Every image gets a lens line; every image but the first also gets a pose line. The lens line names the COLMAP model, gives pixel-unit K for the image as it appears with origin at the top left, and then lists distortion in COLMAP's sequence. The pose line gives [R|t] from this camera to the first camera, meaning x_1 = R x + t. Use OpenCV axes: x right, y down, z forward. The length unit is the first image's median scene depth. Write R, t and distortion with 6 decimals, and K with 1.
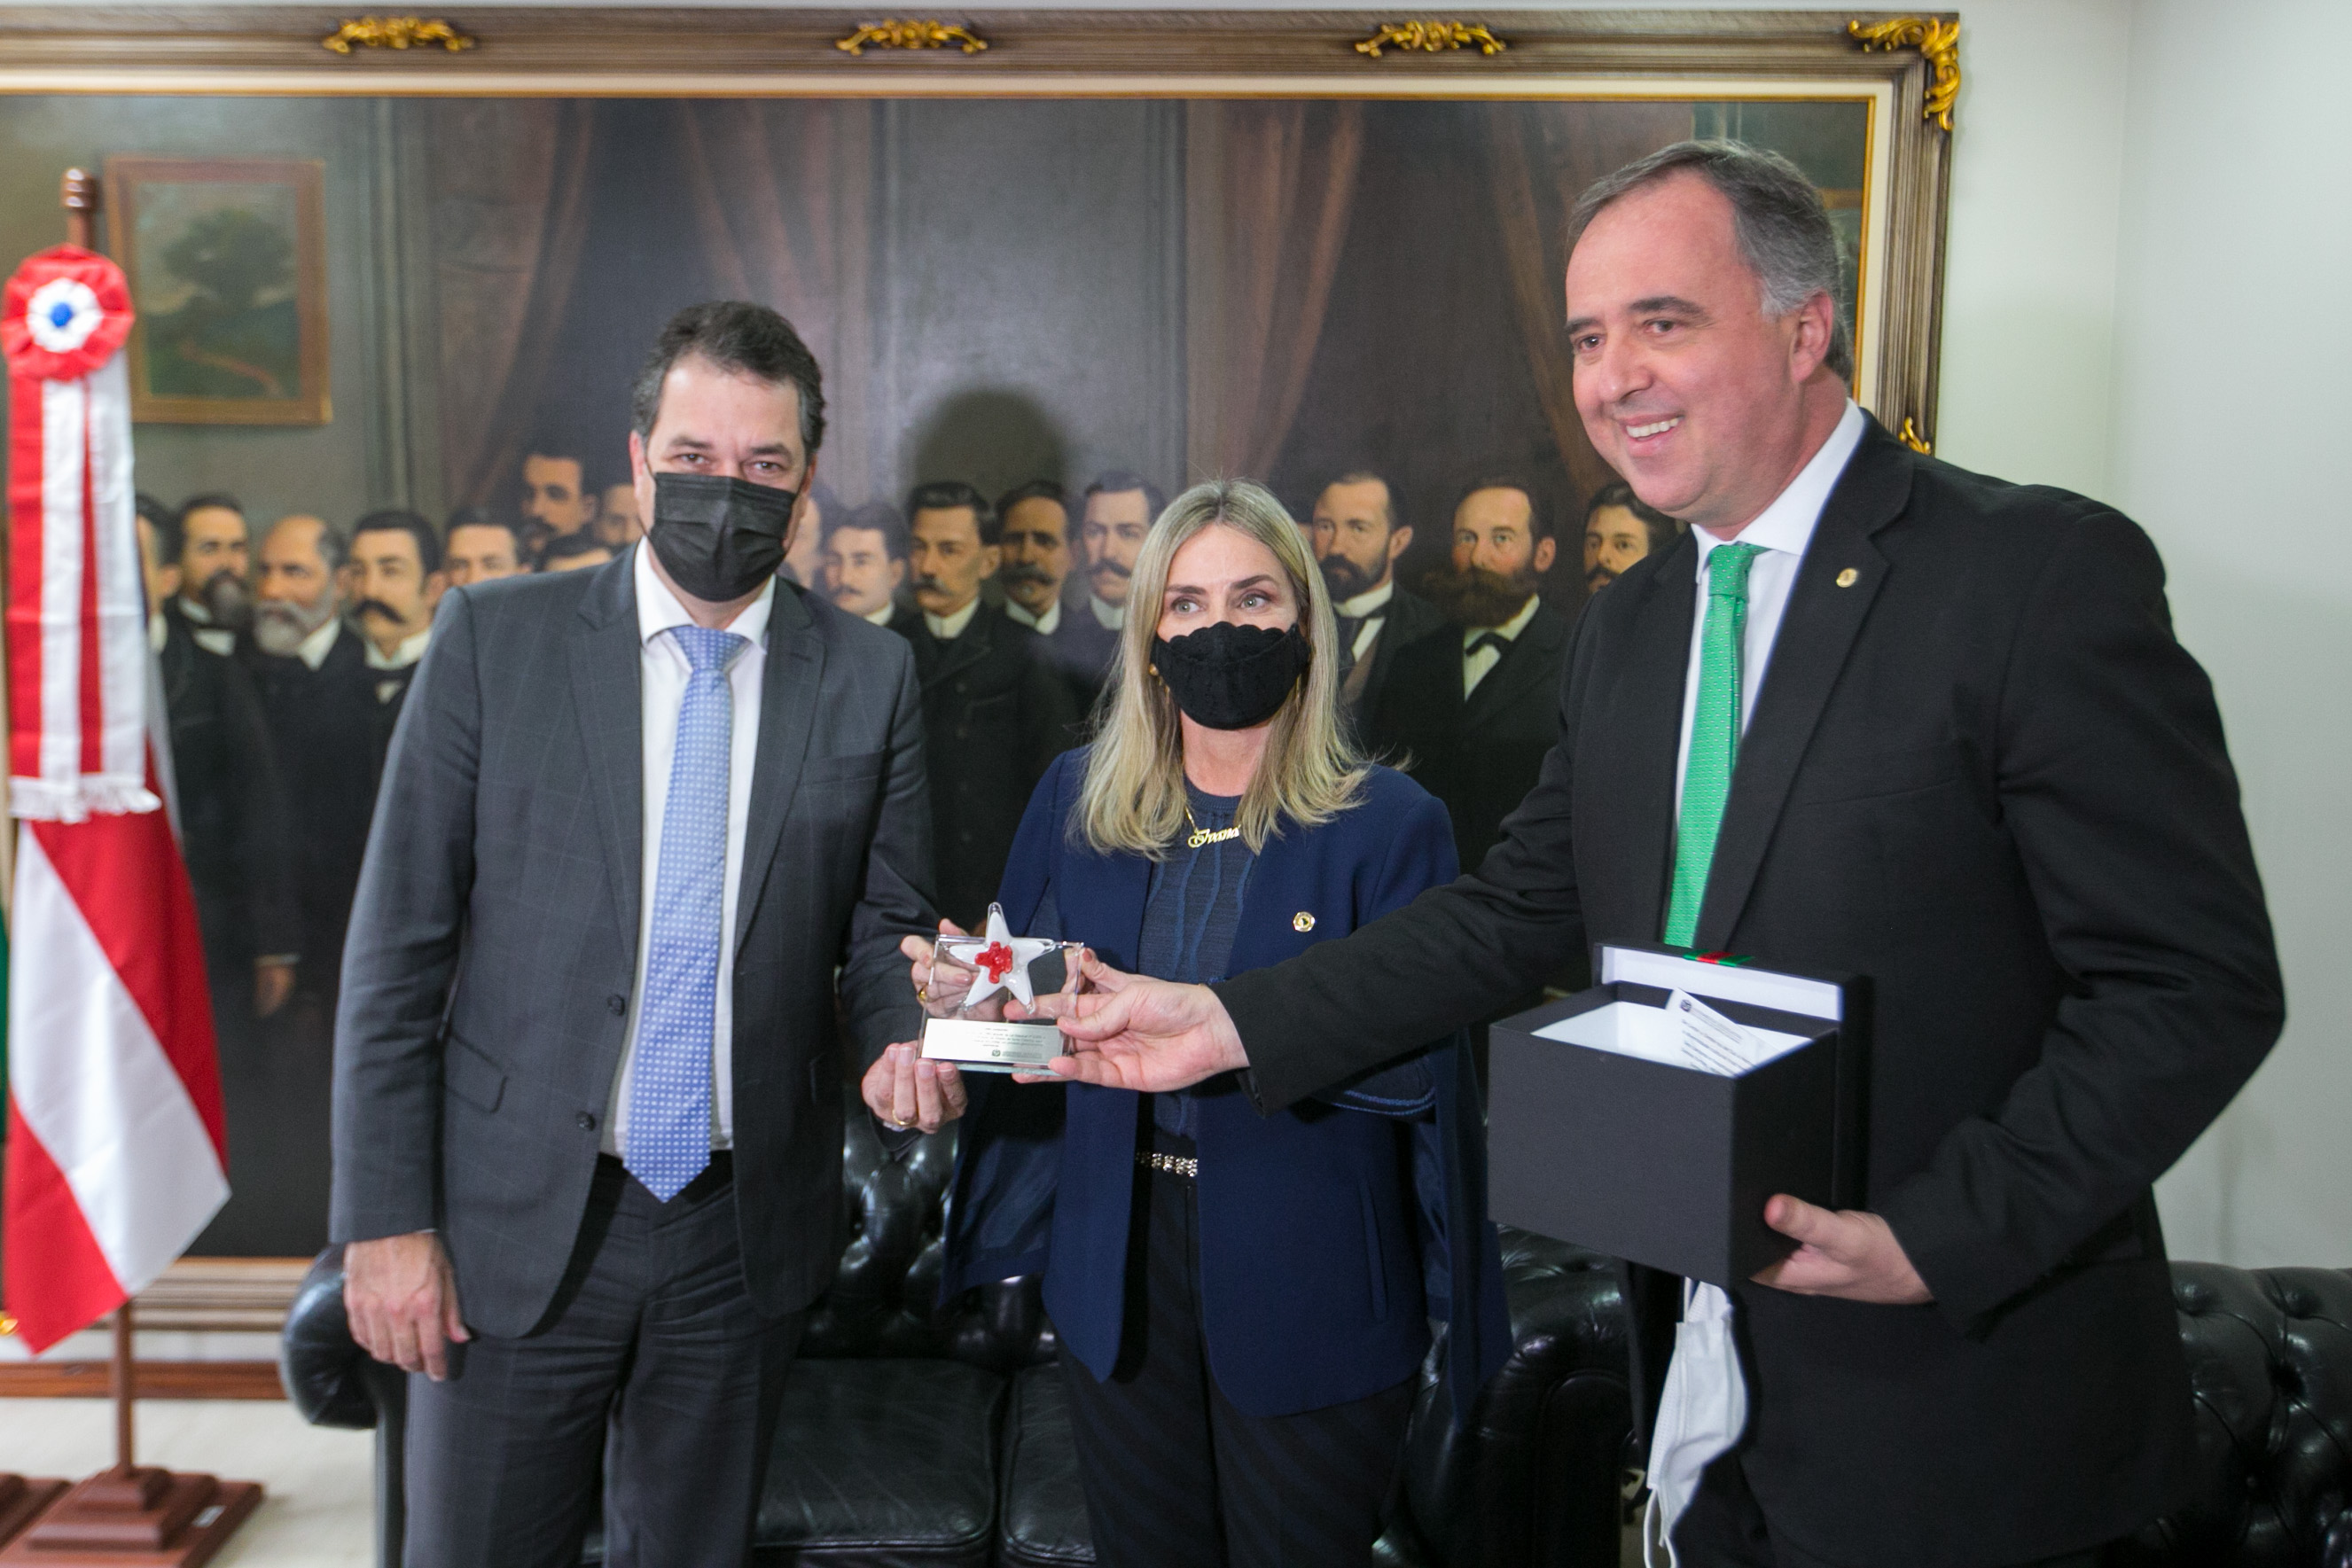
lens RADIAL K [[1959.3, 0, 1108.1], [0, 1959.3, 716.7], [0, 0, 1]] dist [-0.004427, 0.054603]
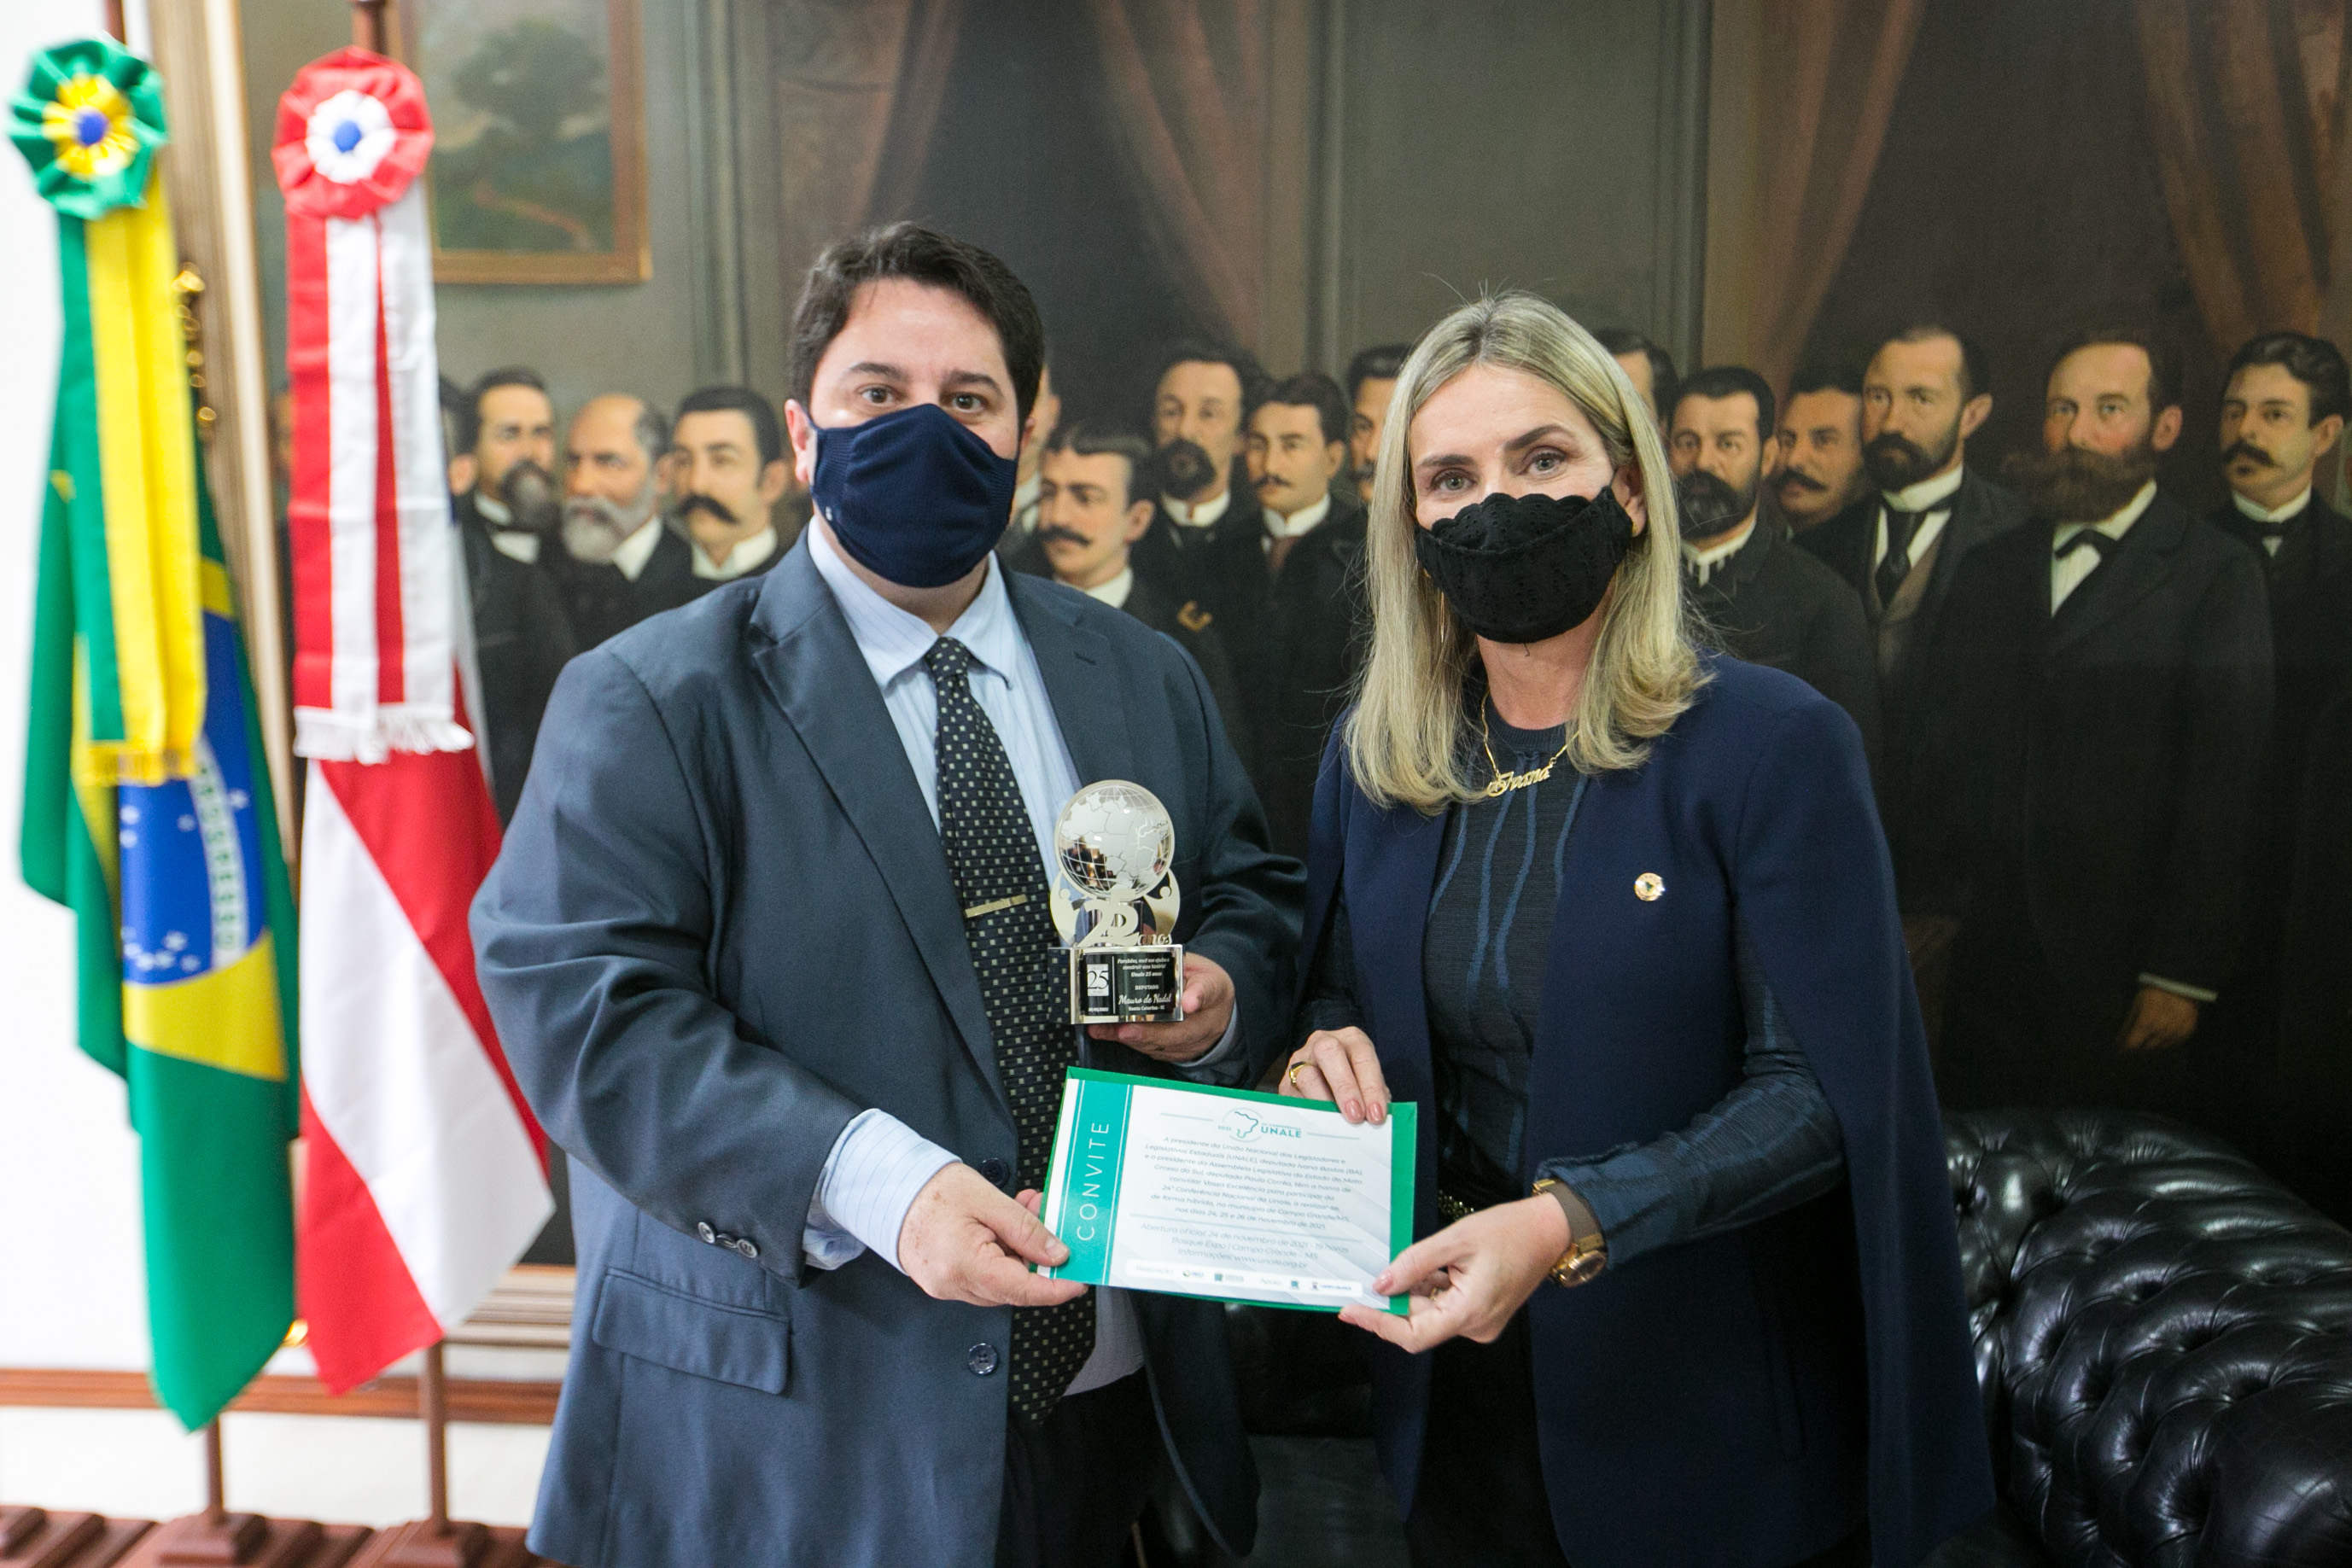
lens RADIAL K [[1835.6, 0, 1089.4], [0, 1835.6, 726.0], [0, 0, 1]] dist [0.018108, 0.018233]
pose [[0.997697, 0.003598, -0.067739, -0.157462], [-0.000695, 0.999082, 0.042841, 0.004681], [0.067831, -0.042695, 0.996783, 0.228253]]
